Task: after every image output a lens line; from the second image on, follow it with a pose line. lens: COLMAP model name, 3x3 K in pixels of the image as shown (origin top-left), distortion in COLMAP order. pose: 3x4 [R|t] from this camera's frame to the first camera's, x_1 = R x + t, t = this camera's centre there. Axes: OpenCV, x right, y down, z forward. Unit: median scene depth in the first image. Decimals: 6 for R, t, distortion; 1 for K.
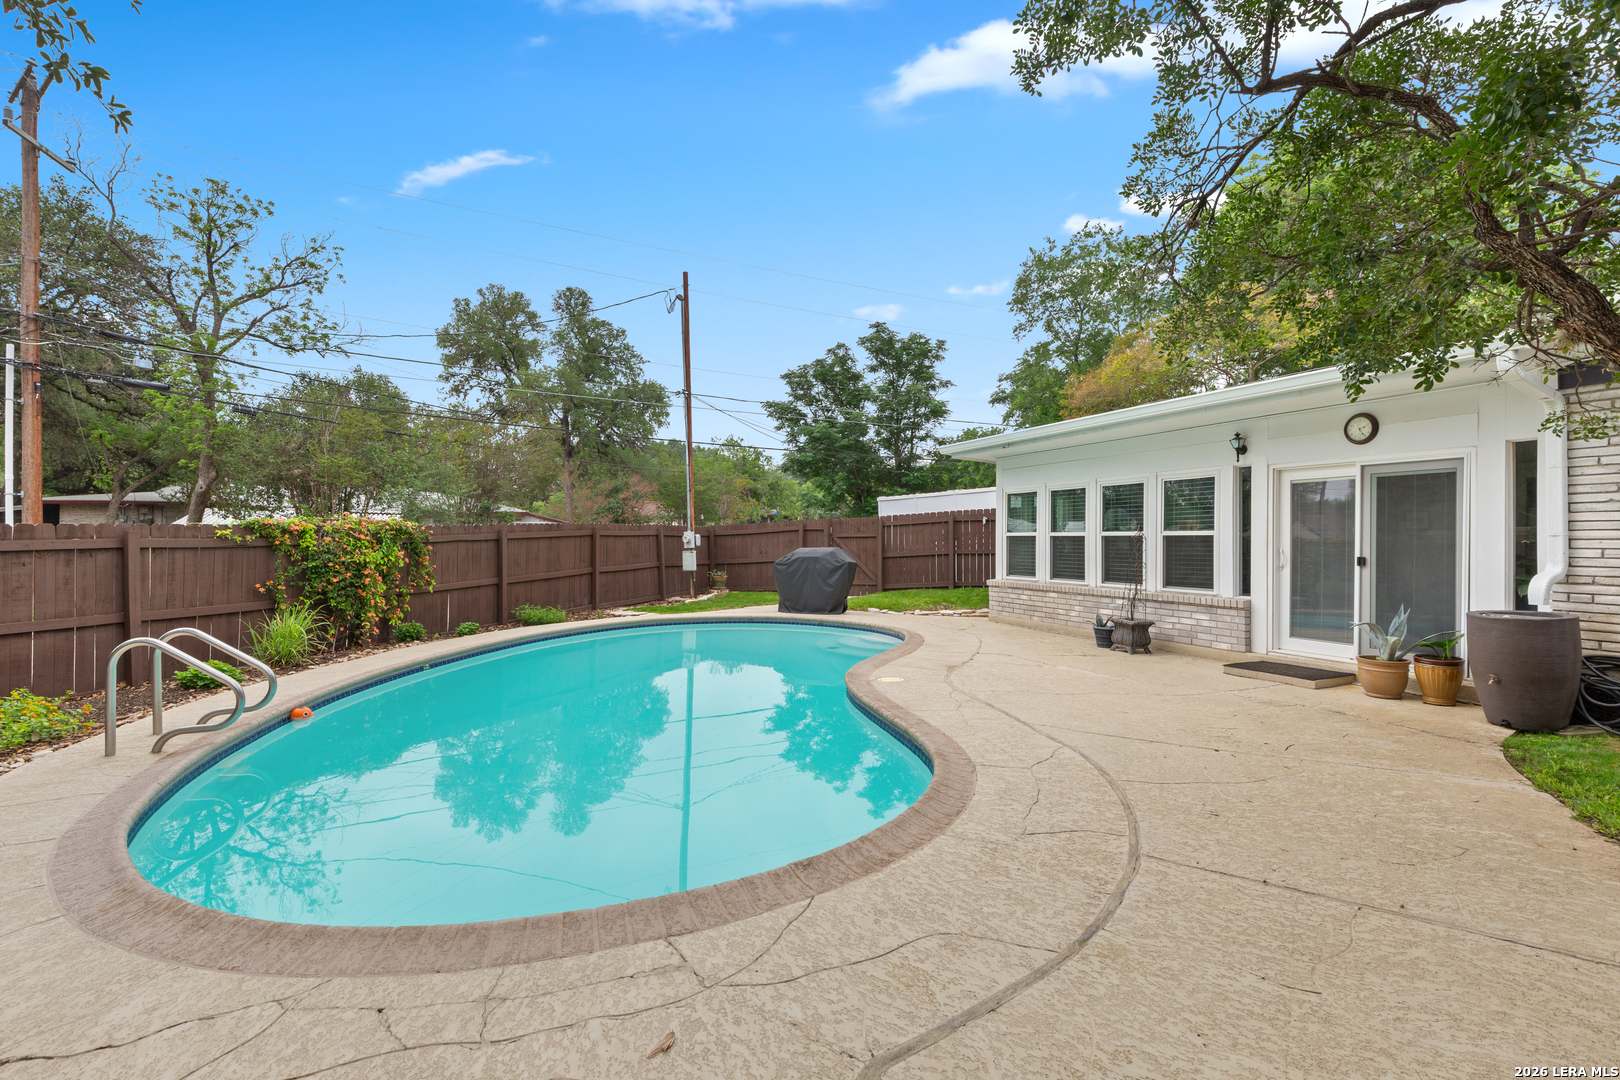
lens RADIAL K [[712.2, 0, 798.9], [0, 712.2, 541.8], [0, 0, 1]] dist [0.004888, 0.000192]
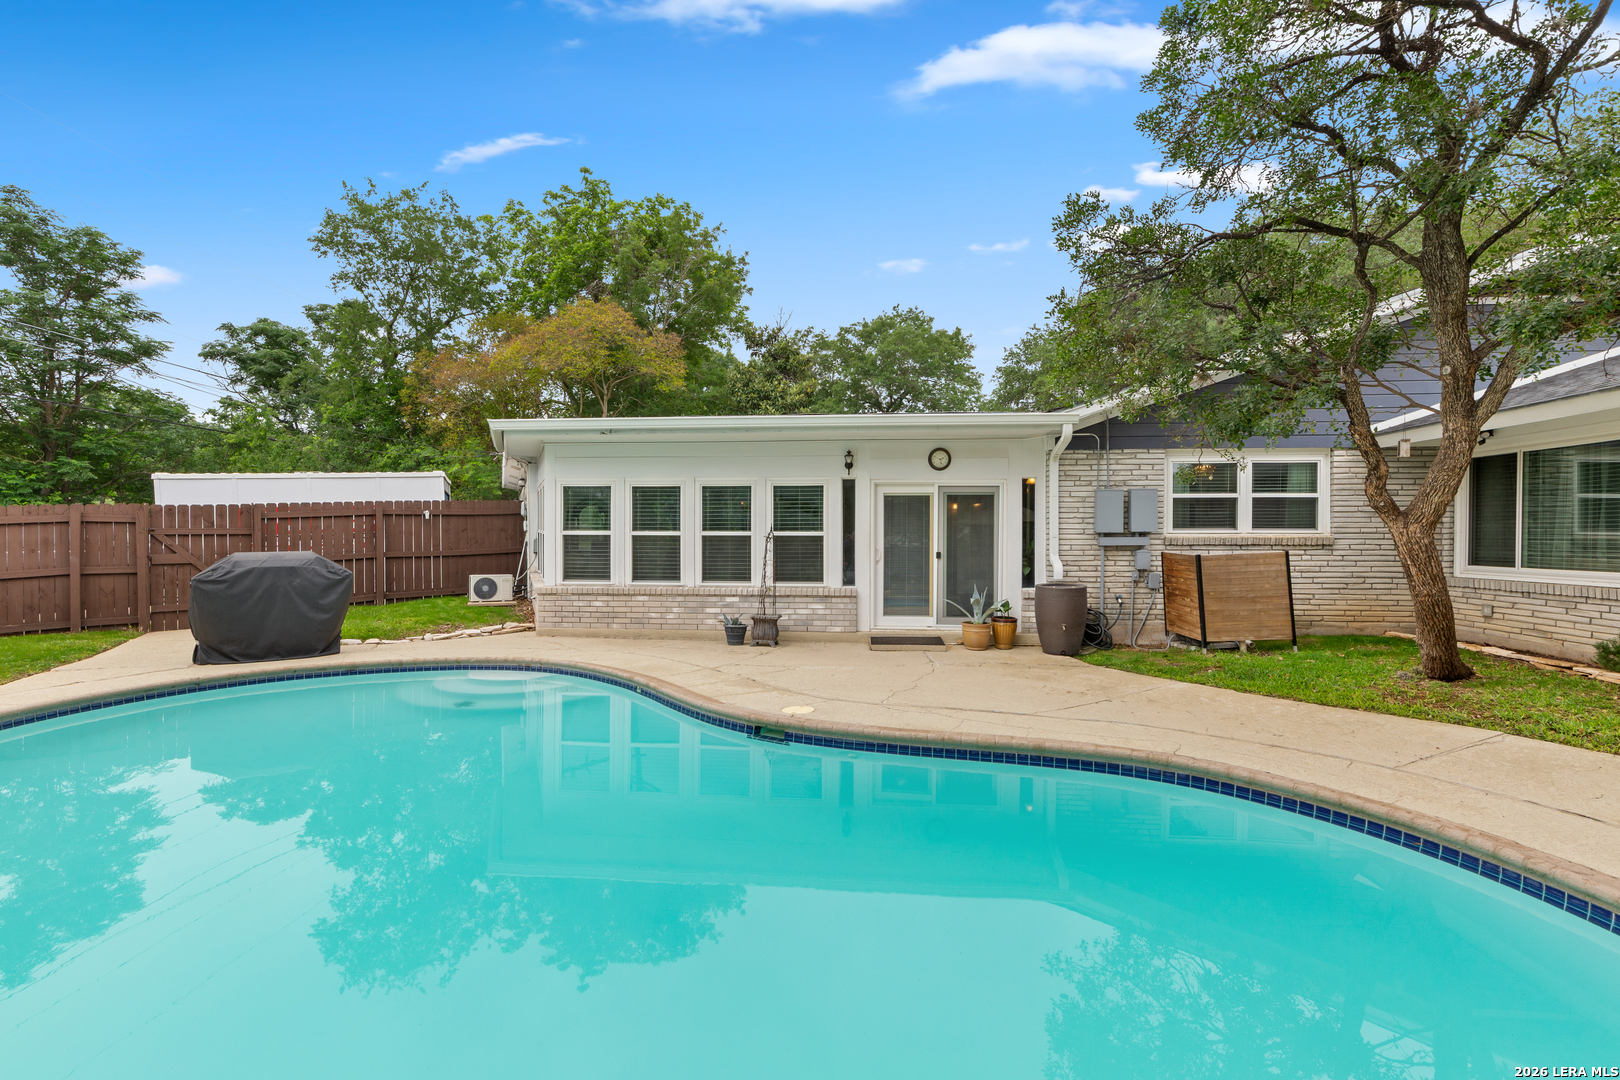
lens RADIAL K [[712.2, 0, 805.8], [0, 712.2, 541.2], [0, 0, 1]] dist [0.004888, 0.000192]
pose [[0.494086, -0.003536, 0.869406, -0.411650], [0.002033, 0.999994, 0.002912, -0.003214], [-0.869411, 0.000329, 0.494090, 0.413787]]
